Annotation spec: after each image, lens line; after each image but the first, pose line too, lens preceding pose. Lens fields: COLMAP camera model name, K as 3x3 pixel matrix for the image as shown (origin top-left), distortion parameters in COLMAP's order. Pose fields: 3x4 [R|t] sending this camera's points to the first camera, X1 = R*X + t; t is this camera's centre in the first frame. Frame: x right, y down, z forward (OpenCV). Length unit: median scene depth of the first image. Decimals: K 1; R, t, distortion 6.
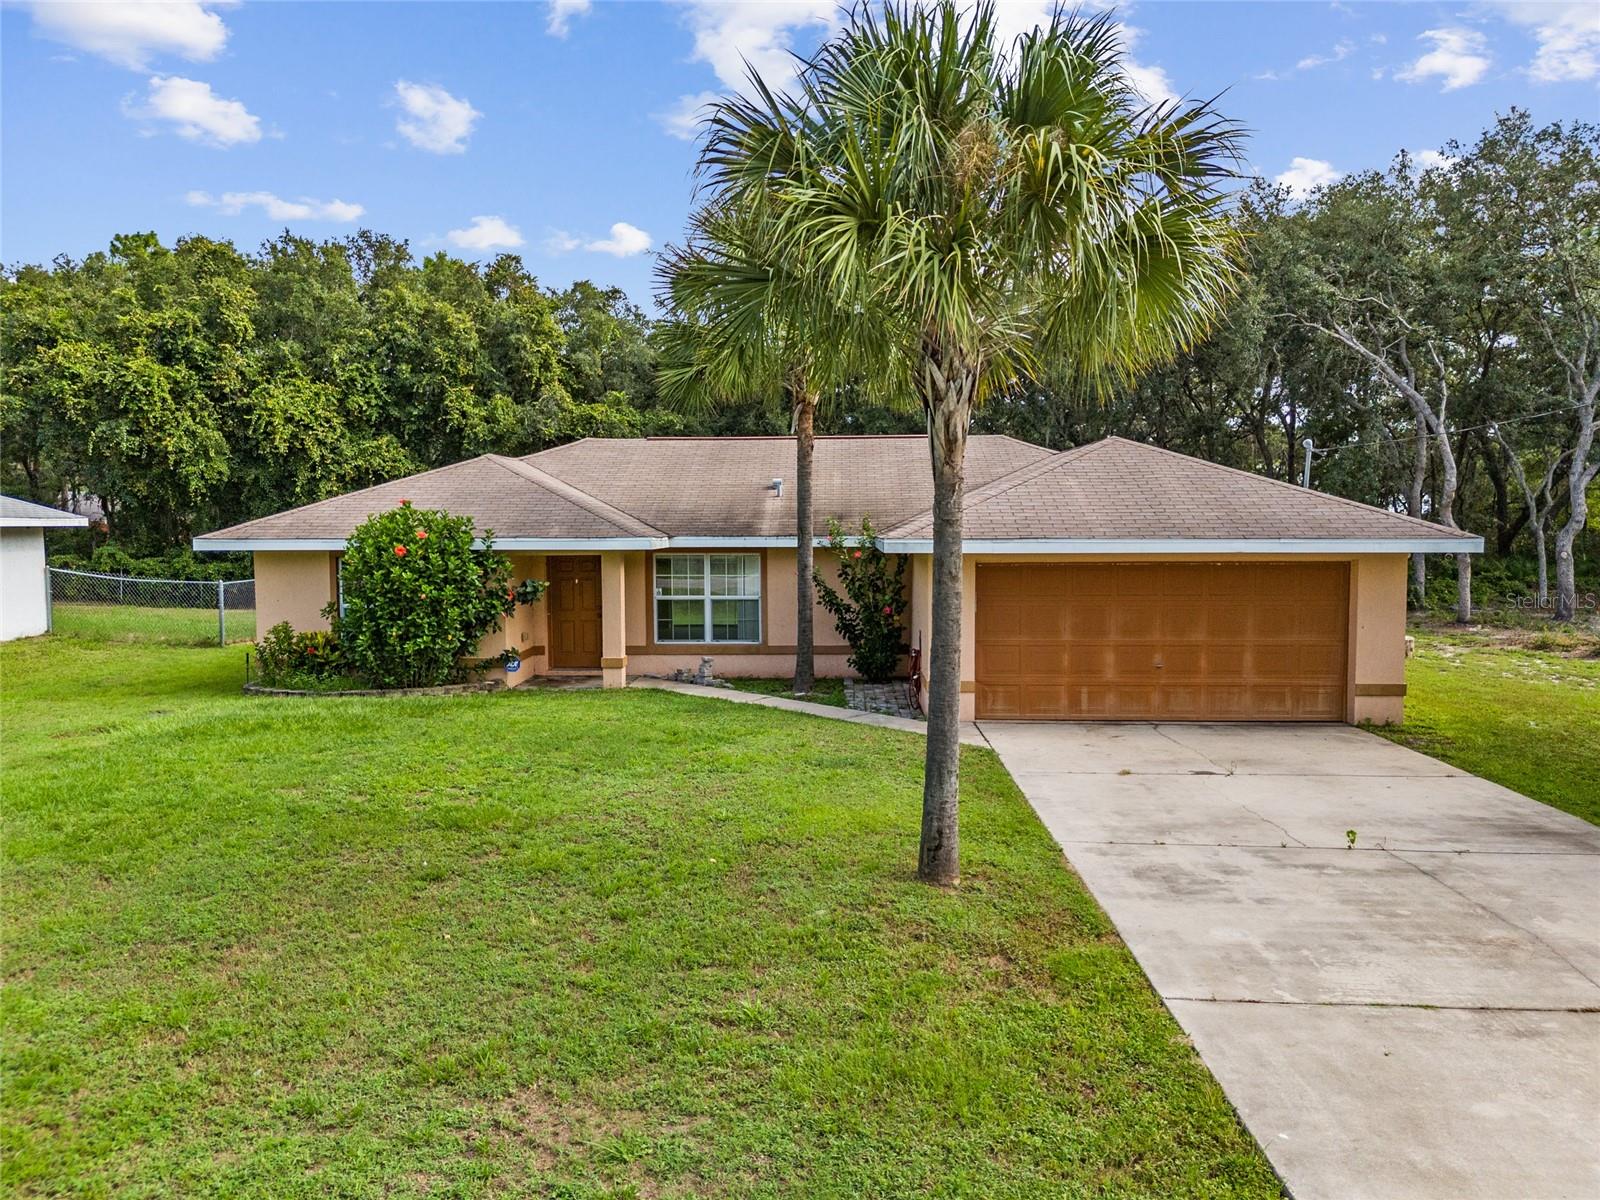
lens RADIAL K [[1175.5, 0, 798.9], [0, 1175.5, 601.6], [0, 0, 1]] dist [0.078498, -0.079932]
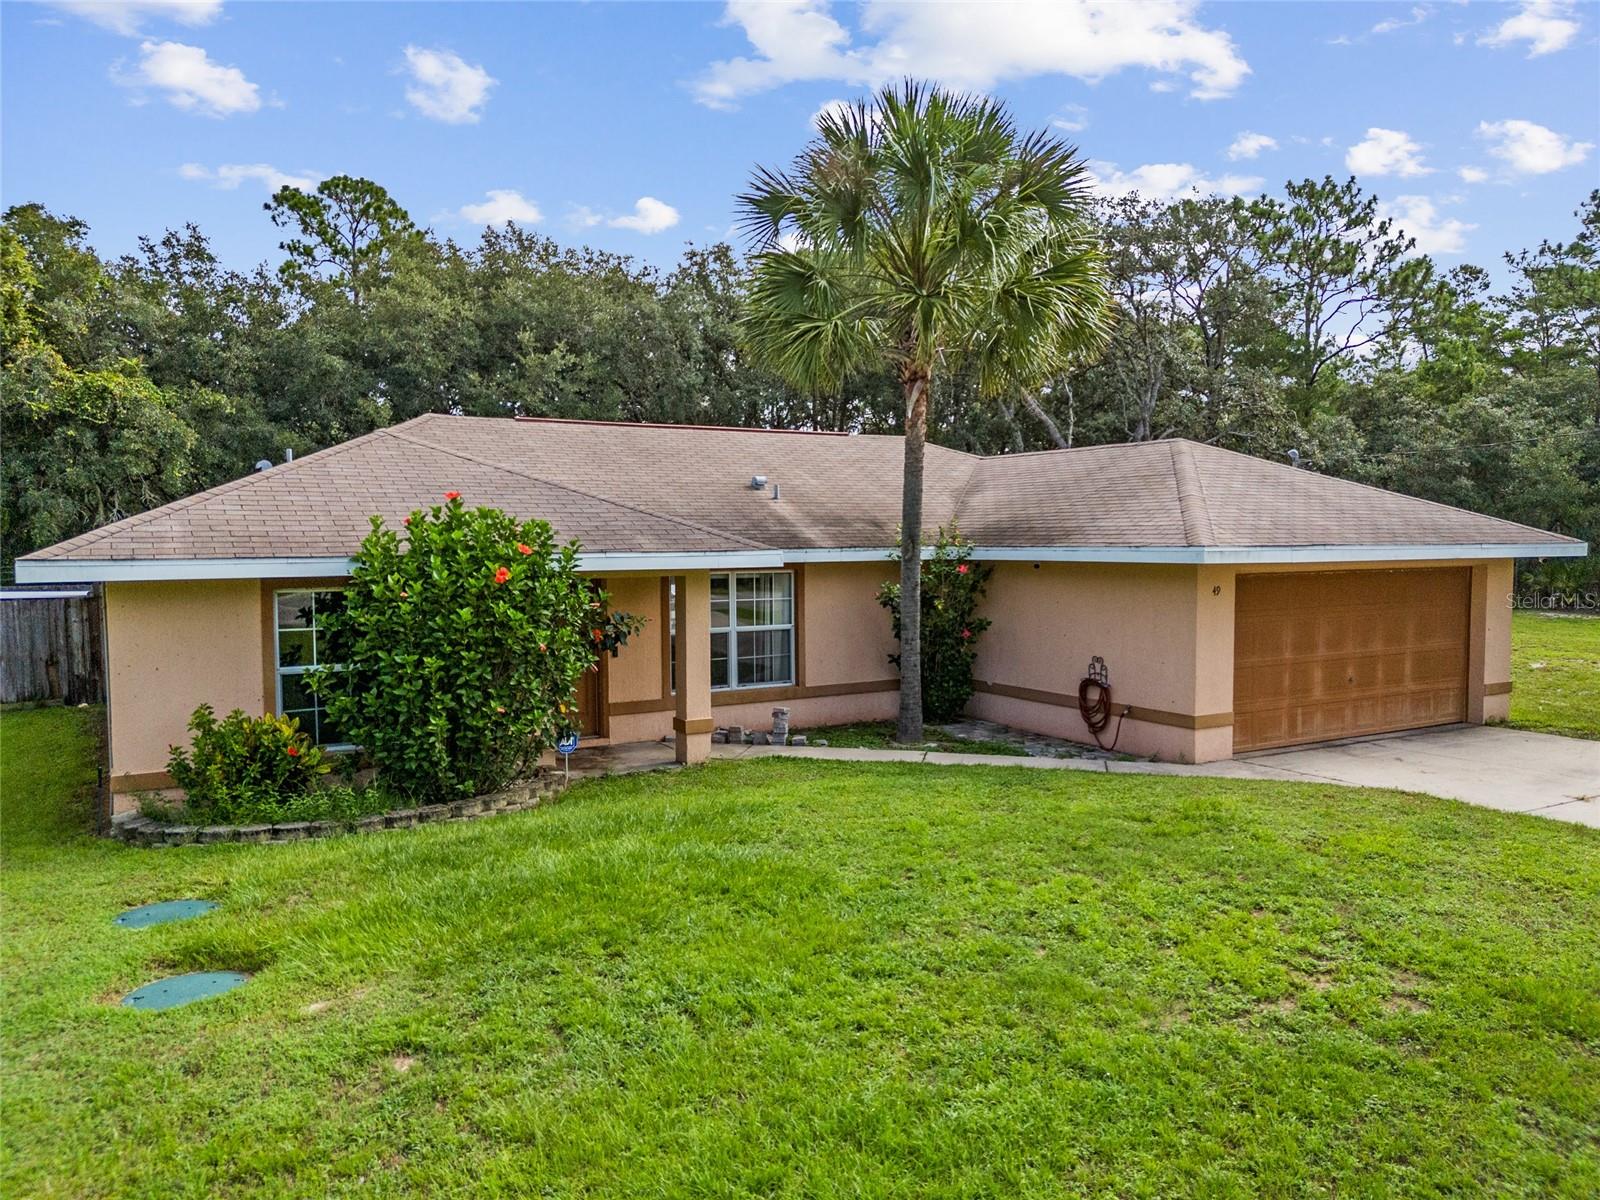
lens RADIAL K [[1175.5, 0, 794.6], [0, 1175.5, 596.7], [0, 0, 1]] dist [0.078498, -0.079932]
pose [[0.844856, -0.029834, 0.534162, -0.504766], [0.039249, 0.999210, -0.006271, -0.020497], [-0.533553, 0.026263, 0.845359, 0.373242]]
